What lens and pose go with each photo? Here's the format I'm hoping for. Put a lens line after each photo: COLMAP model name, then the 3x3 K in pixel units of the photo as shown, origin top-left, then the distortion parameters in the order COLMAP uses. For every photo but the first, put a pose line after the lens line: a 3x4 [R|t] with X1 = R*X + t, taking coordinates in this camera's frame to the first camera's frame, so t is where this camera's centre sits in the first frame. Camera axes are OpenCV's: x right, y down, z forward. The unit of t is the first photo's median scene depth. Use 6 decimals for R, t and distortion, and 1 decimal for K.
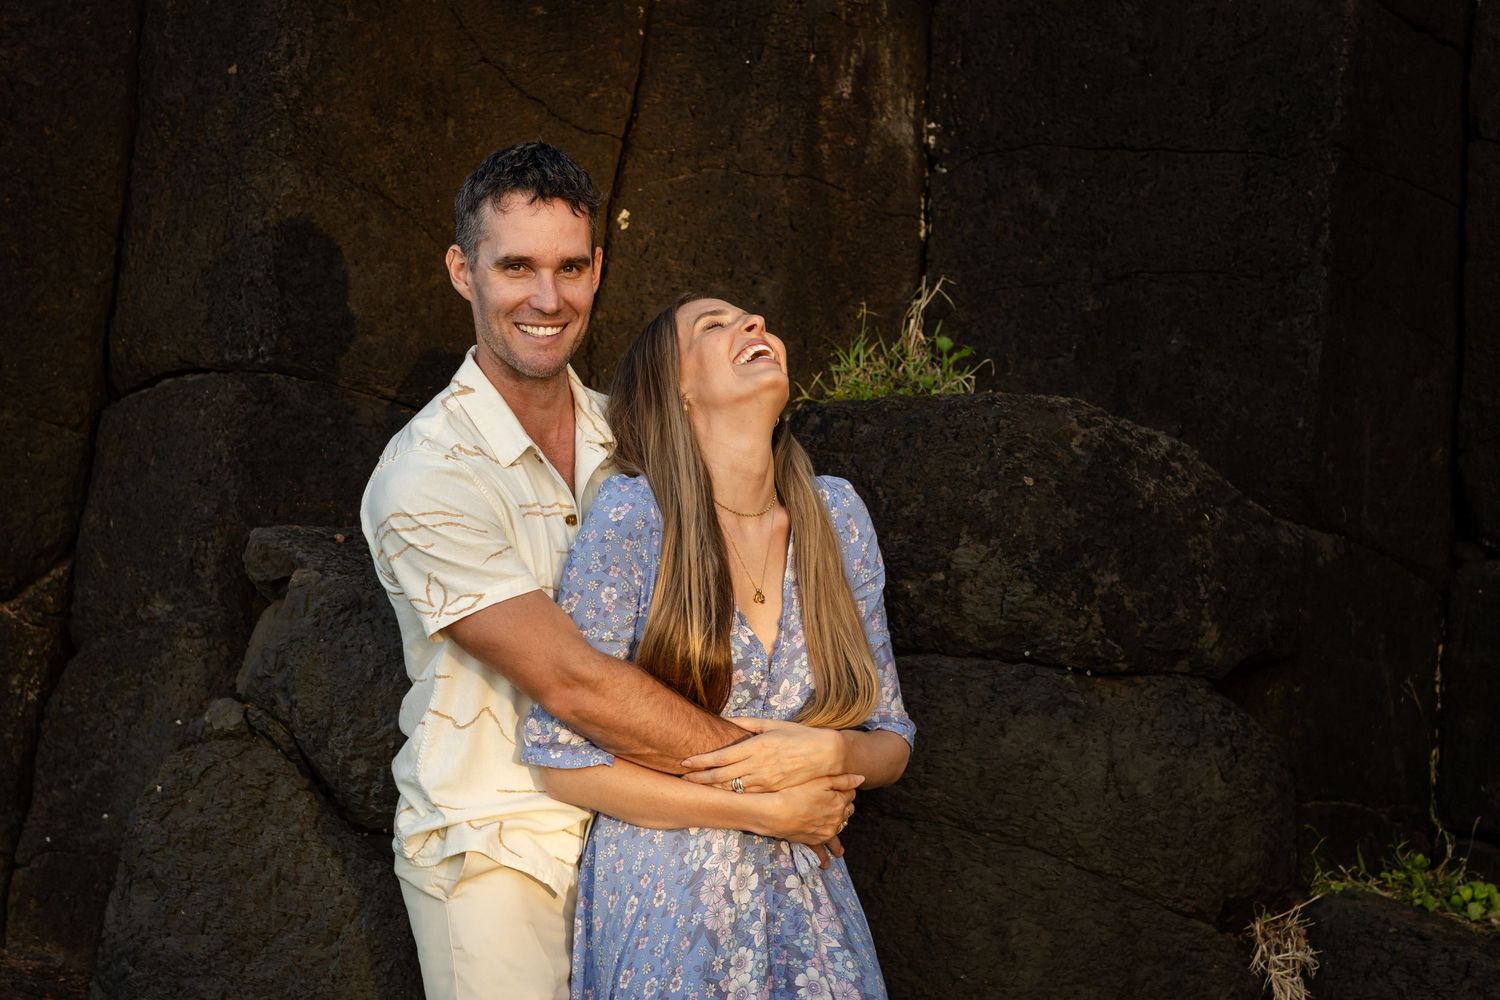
lens RADIAL K [[3766.3, 0, 717.4], [0, 3766.3, 496.3], [0, 0, 1]] dist [0.011585, 0.303806]
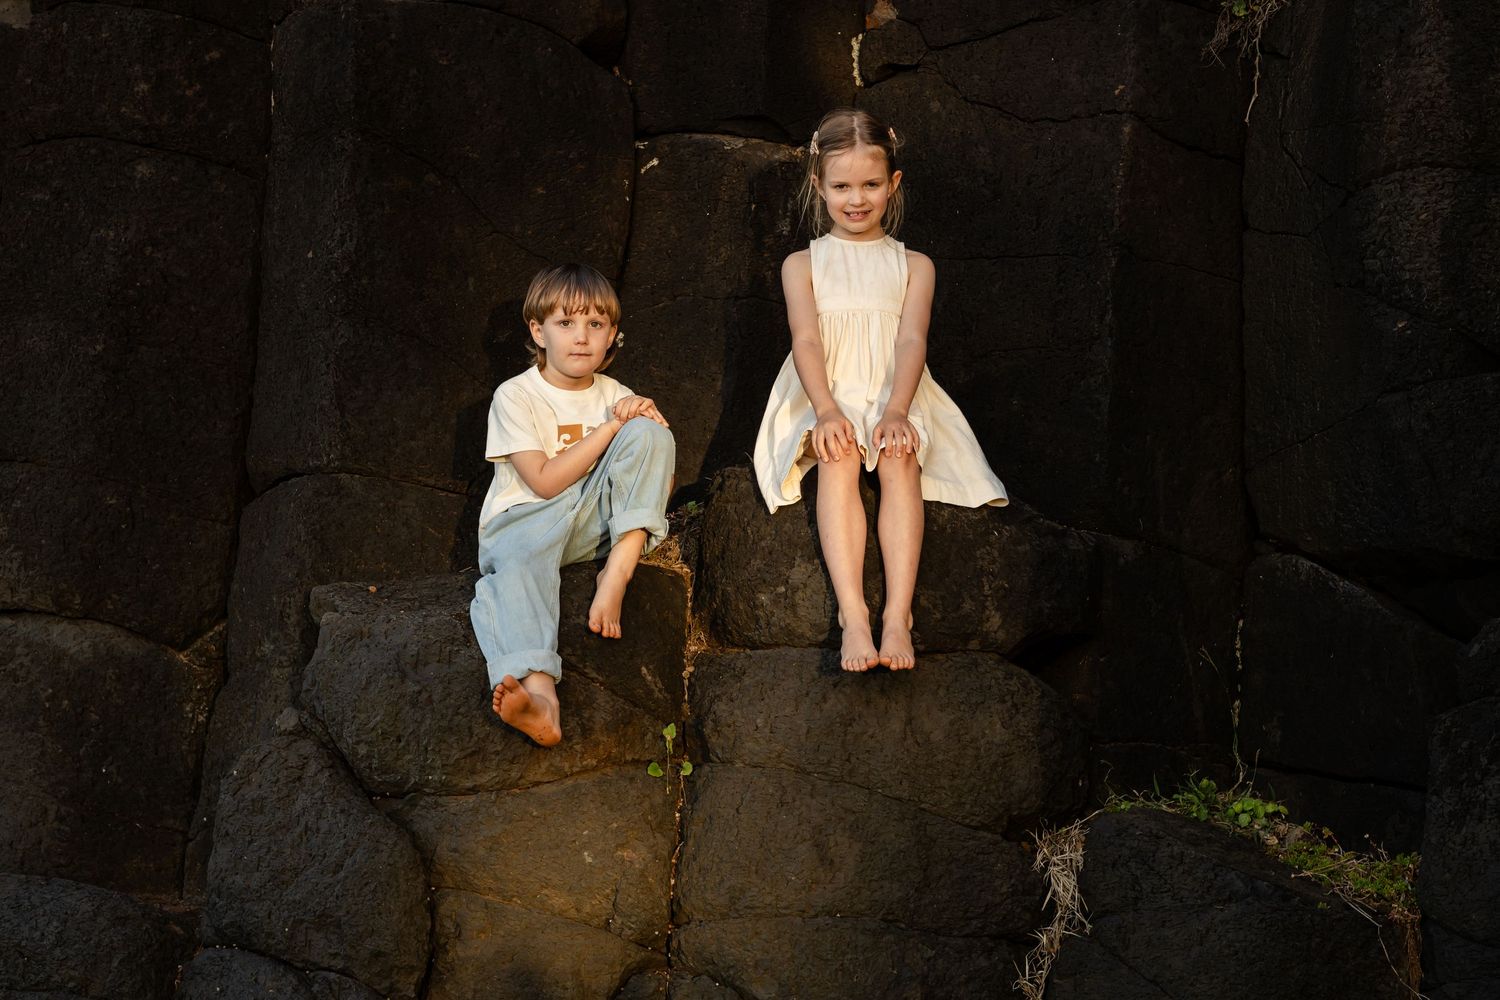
lens RADIAL K [[3799.9, 0, 774.9], [0, 3799.9, 501.4], [0, 0, 1]] dist [0.024293, -0.052694]
pose [[0.977491, -0.066708, -0.200152, 0.315431], [0.062951, 0.997701, -0.025086, 0.022502], [0.201365, 0.011921, 0.979444, -0.330499]]
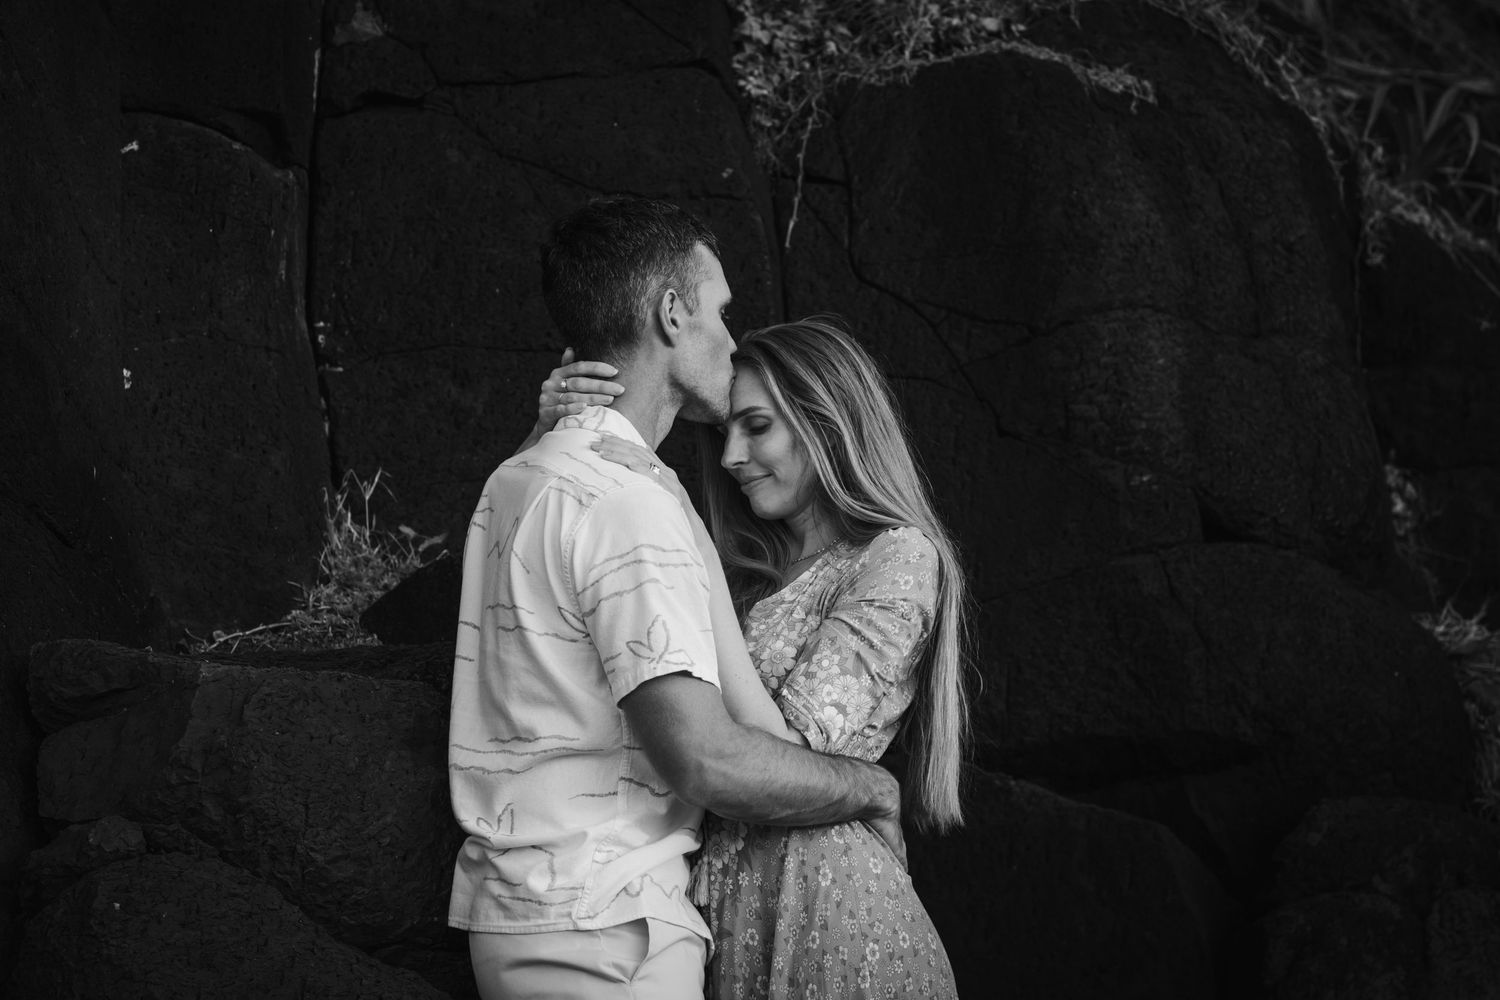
lens RADIAL K [[3799.9, 0, 774.9], [0, 3799.9, 501.4], [0, 0, 1]] dist [0.024293, -0.052694]
pose [[0.722853, 0.063996, 0.688032, -0.585868], [0.068752, 0.984101, -0.163765, 0.127447], [-0.687573, 0.165682, 0.706960, 0.255700]]
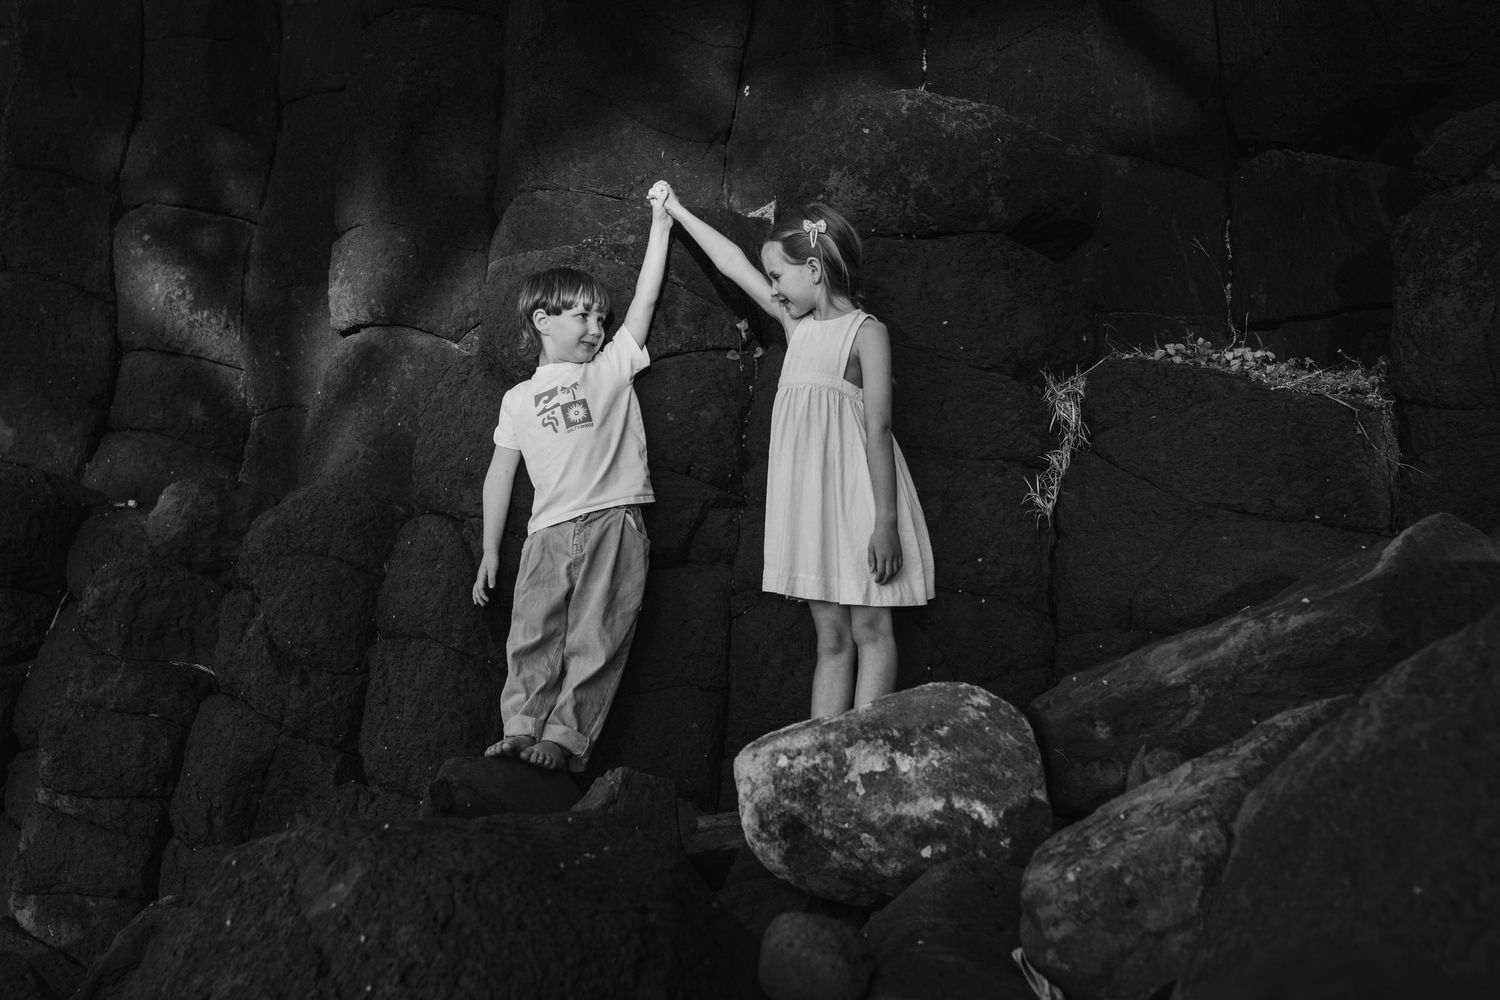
lens RADIAL K [[1648.2, 0, 684.6], [0, 1648.2, 459.4], [0, 0, 1]] dist [0.011610, -0.016620]
pose [[0.883348, -0.141408, -0.446878, 0.299796], [0.106195, 0.988993, -0.103035, 0.194932], [0.456529, 0.043560, 0.888642, 0.303972]]
